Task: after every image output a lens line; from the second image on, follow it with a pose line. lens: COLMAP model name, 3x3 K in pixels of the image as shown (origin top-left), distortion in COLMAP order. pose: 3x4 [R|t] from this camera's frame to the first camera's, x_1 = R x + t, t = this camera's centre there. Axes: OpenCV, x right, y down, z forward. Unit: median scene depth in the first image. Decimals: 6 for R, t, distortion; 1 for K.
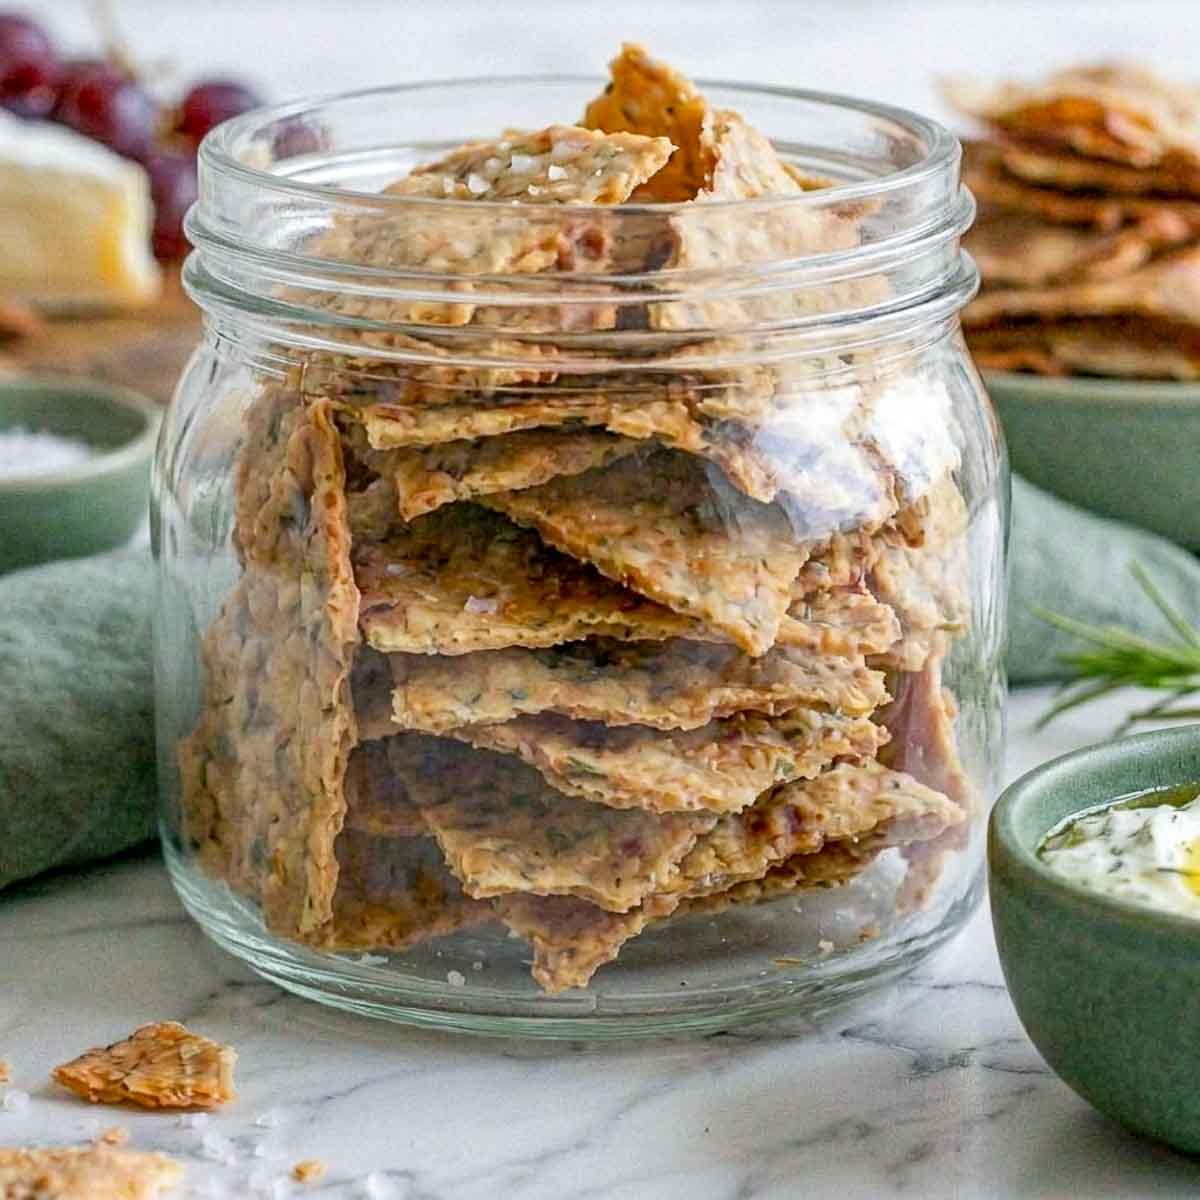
lens RADIAL K [[5837.9, 0, 601.9], [0, 5837.9, 600.0], [0, 0, 1]] dist [0.483095, 0.000000]
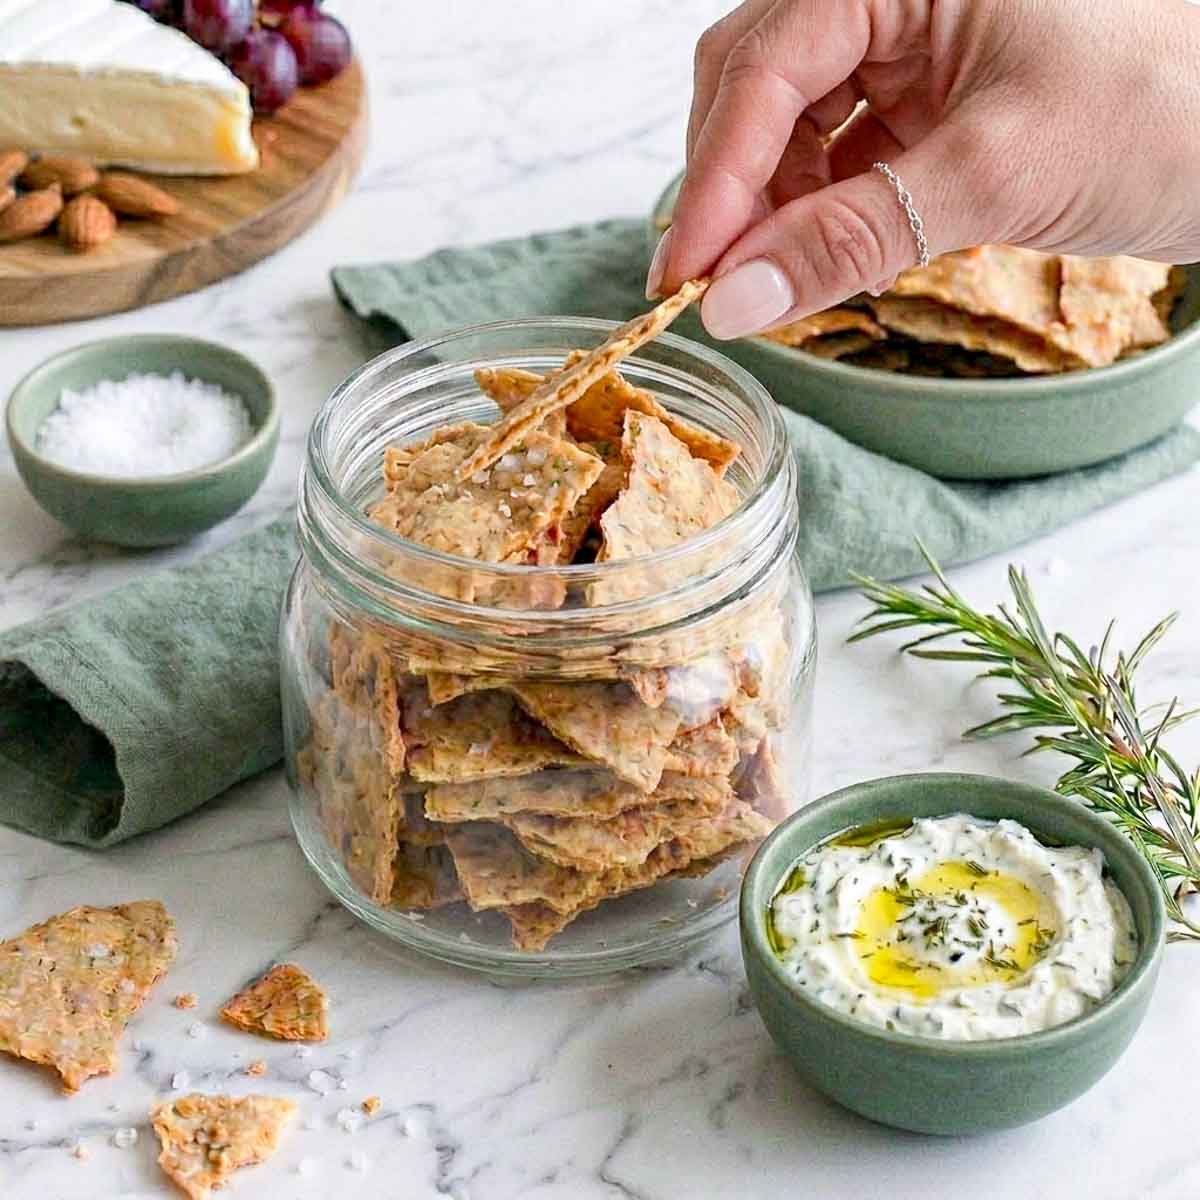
lens RADIAL K [[5837.9, 0, 602.8], [0, 5837.9, 602.8], [0, 0, 1]] dist [0.483095, 0.000000]
pose [[0.999505, 0.023817, -0.020567, 0.045830], [-0.013825, 0.919483, 0.392886, -0.672610], [0.028268, -0.392407, 0.919357, -0.473998]]
